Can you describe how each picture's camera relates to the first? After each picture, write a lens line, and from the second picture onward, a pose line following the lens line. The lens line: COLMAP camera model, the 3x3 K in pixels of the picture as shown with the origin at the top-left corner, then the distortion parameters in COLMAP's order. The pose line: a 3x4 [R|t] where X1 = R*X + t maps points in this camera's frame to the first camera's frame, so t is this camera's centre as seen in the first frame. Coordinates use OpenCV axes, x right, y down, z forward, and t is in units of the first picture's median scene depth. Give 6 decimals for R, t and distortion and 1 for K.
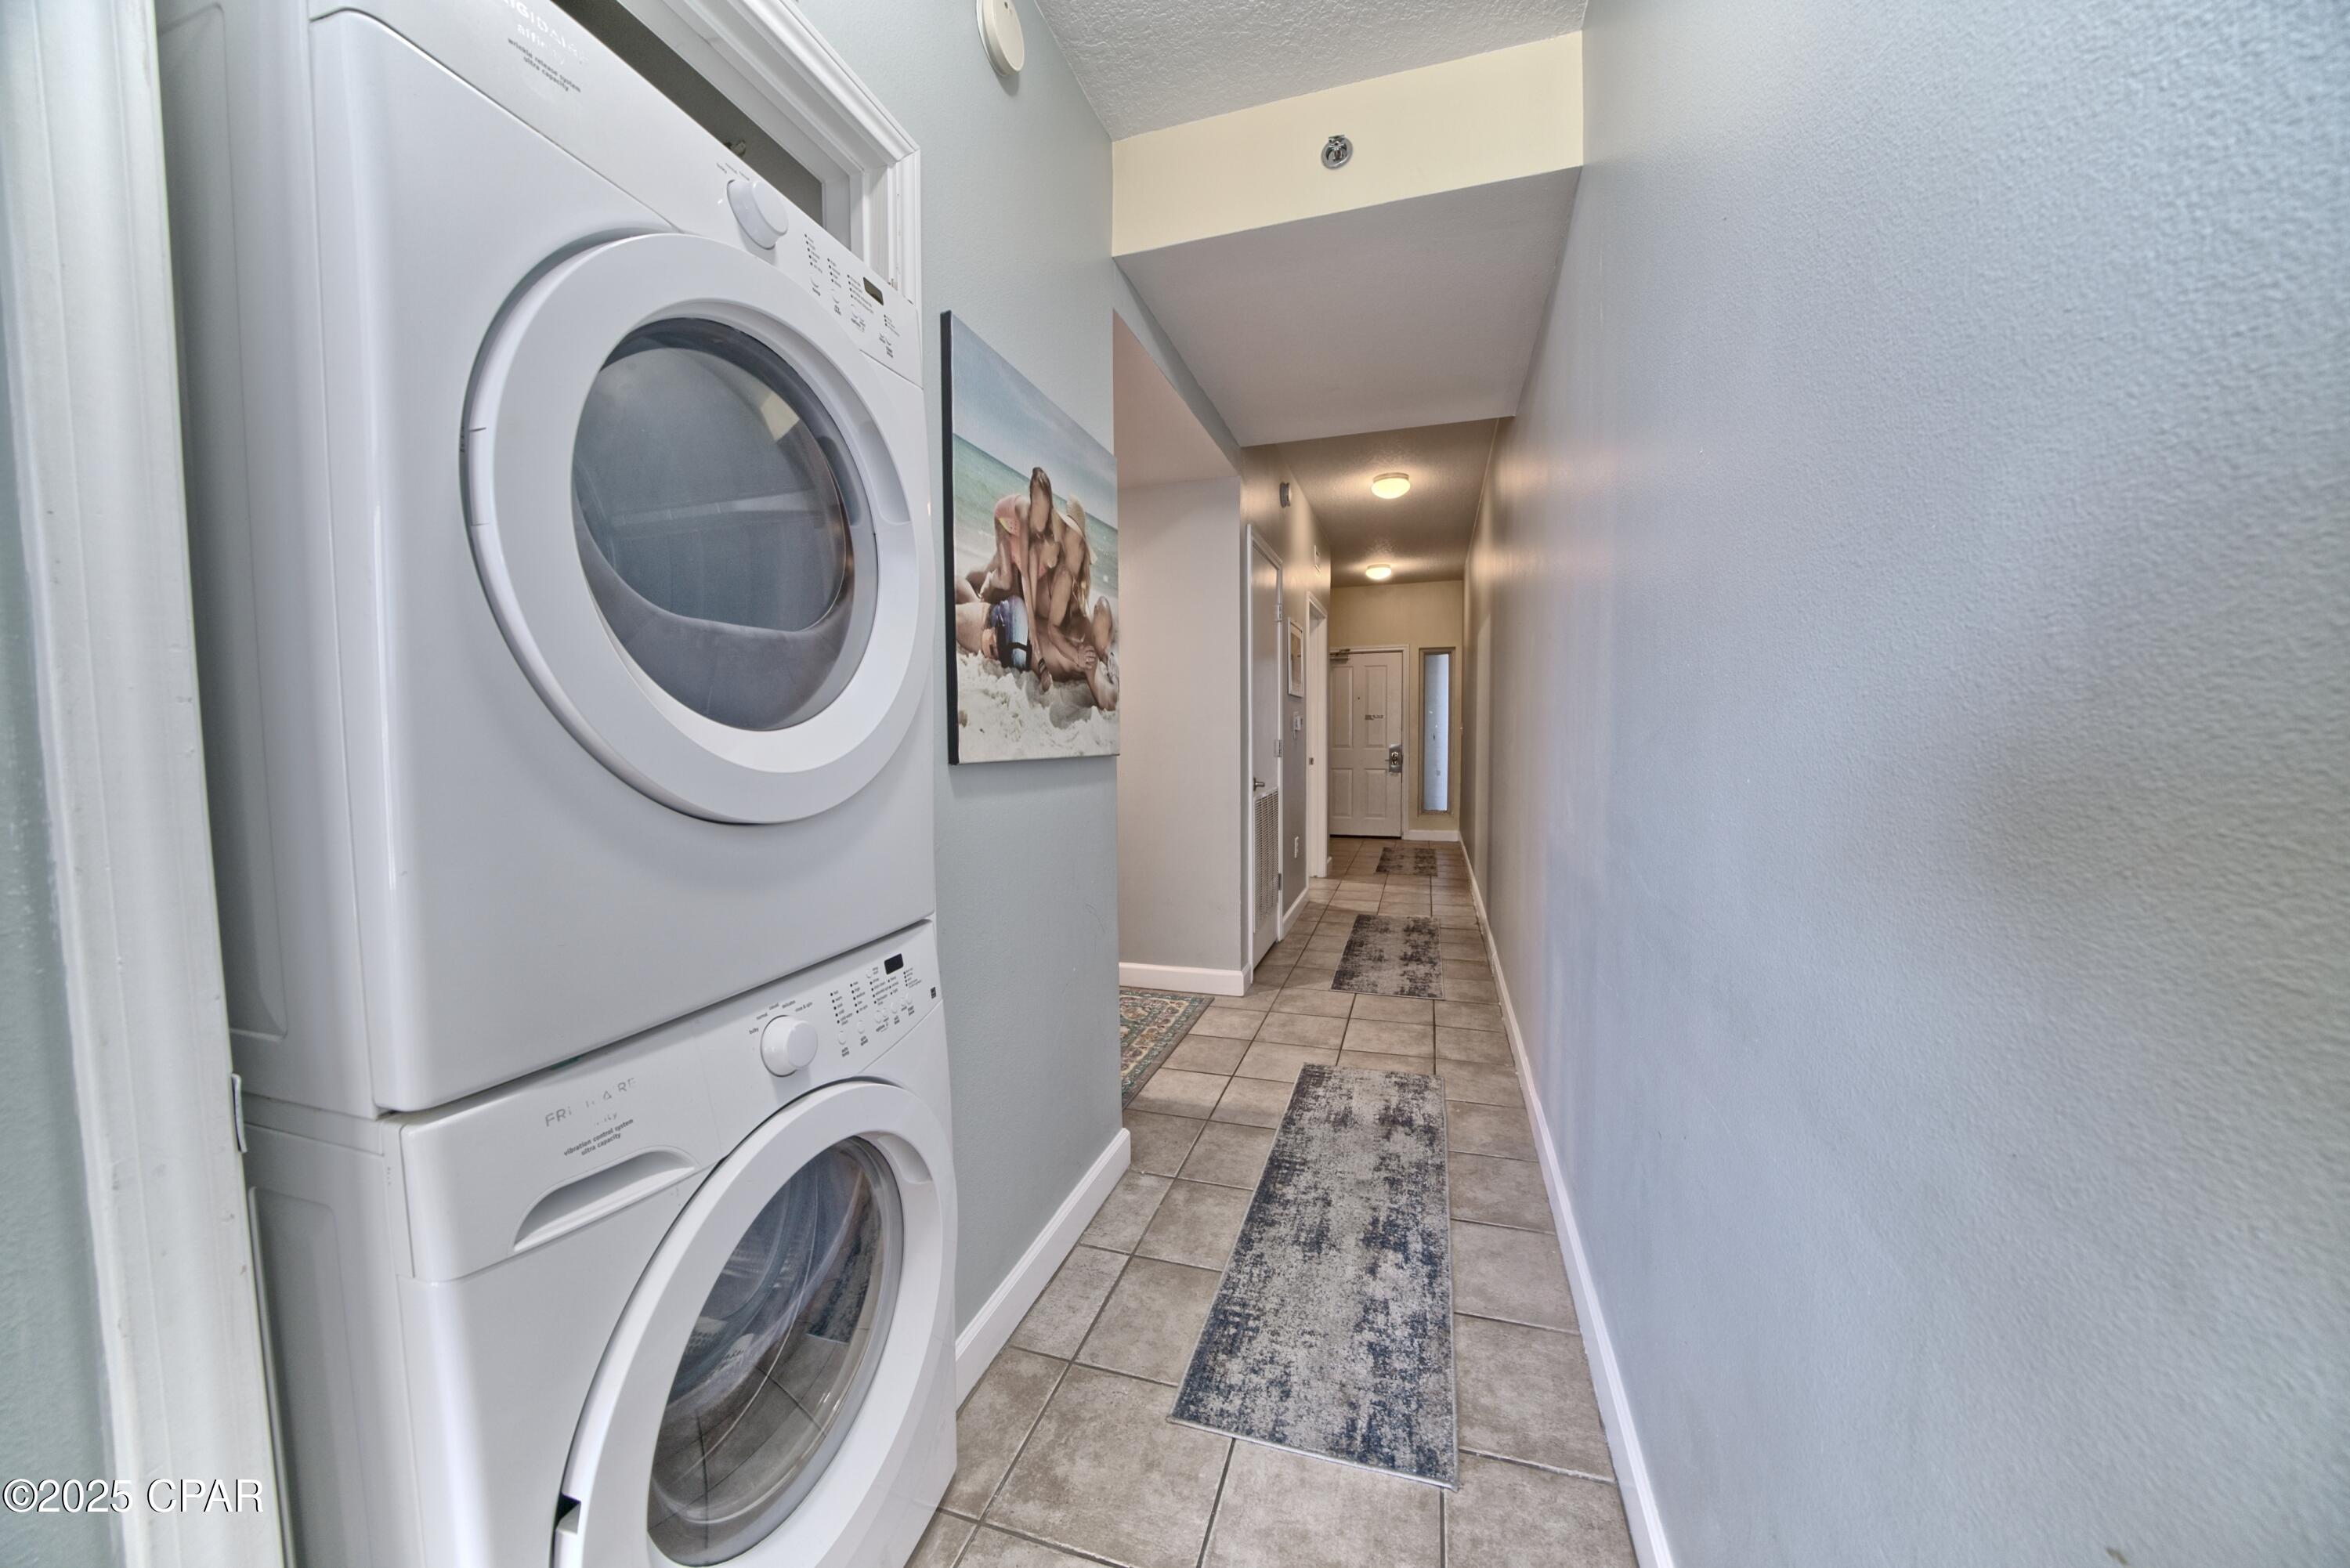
lens RADIAL K [[811.9, 0, 1167.0], [0, 811.9, 777.9], [0, 0, 1]] dist [-0.029748, 0.003213]
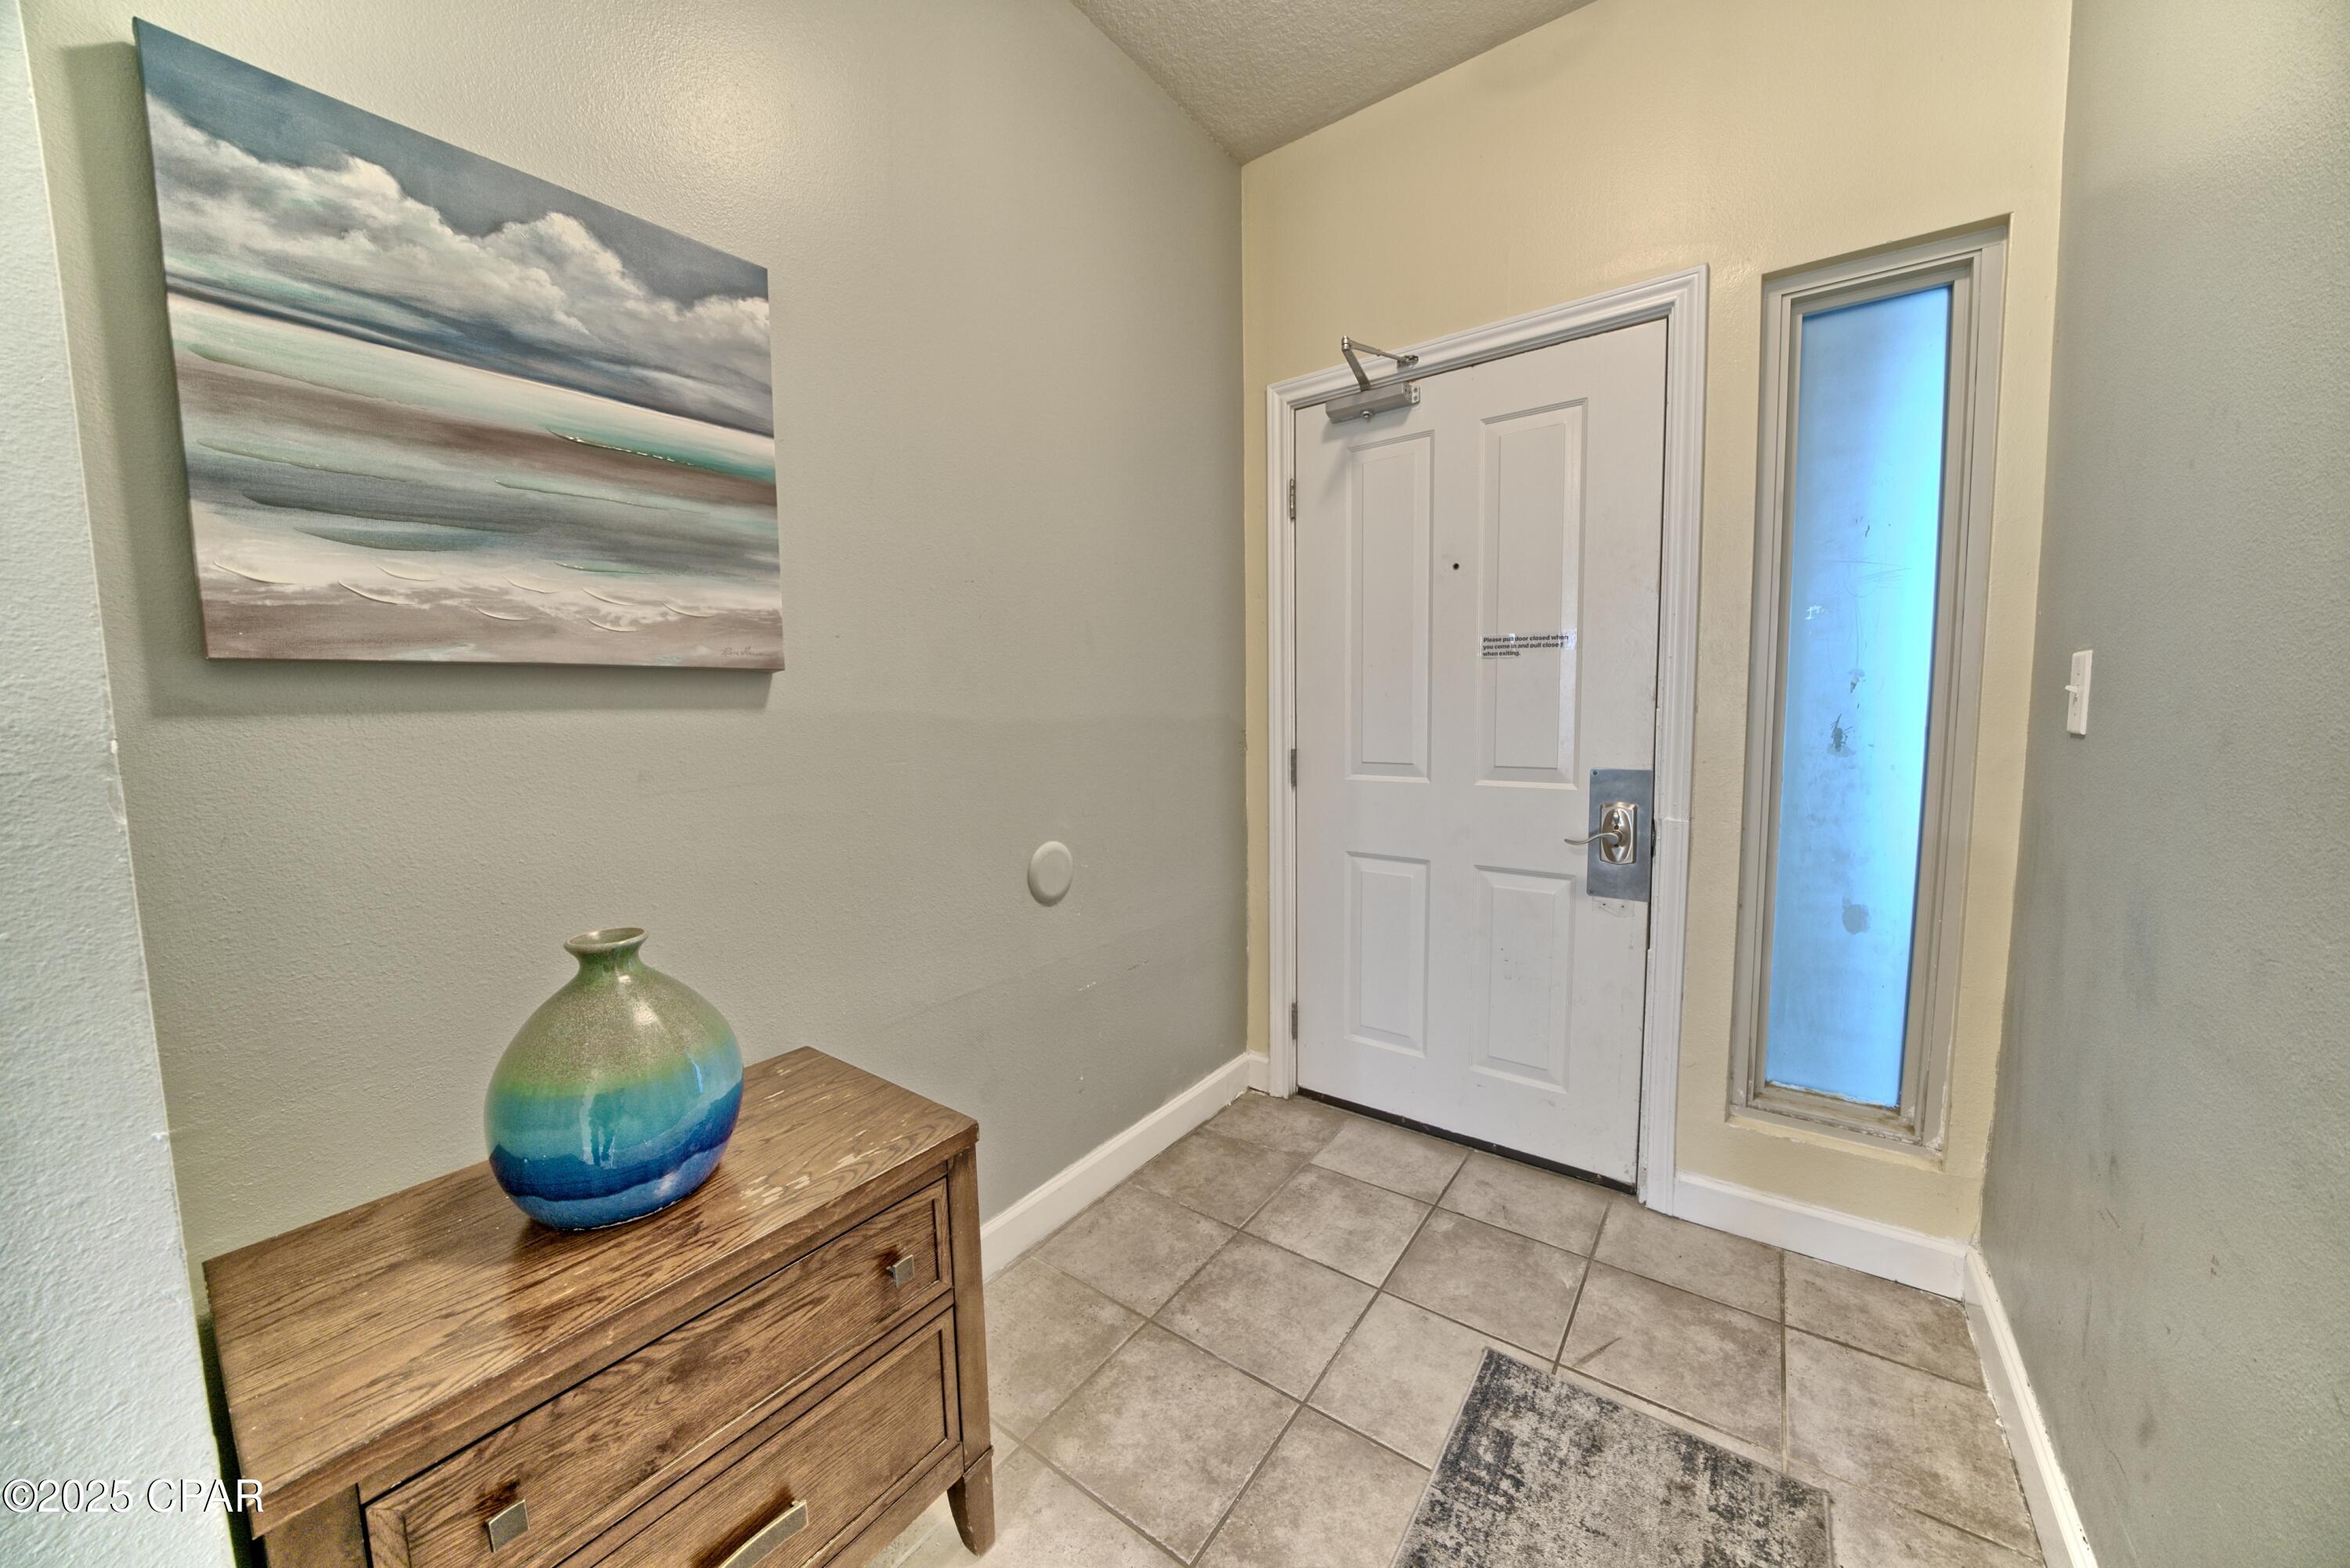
lens RADIAL K [[813.0, 0, 1177.9], [0, 813.0, 777.0], [0, 0, 1]] dist [-0.020517, 0.000041]
pose [[0.937089, 0.025046, -0.348191, 0.245868], [-0.012992, 0.999234, 0.036912, -0.044811], [0.348849, -0.030067, 0.936696, 0.755871]]
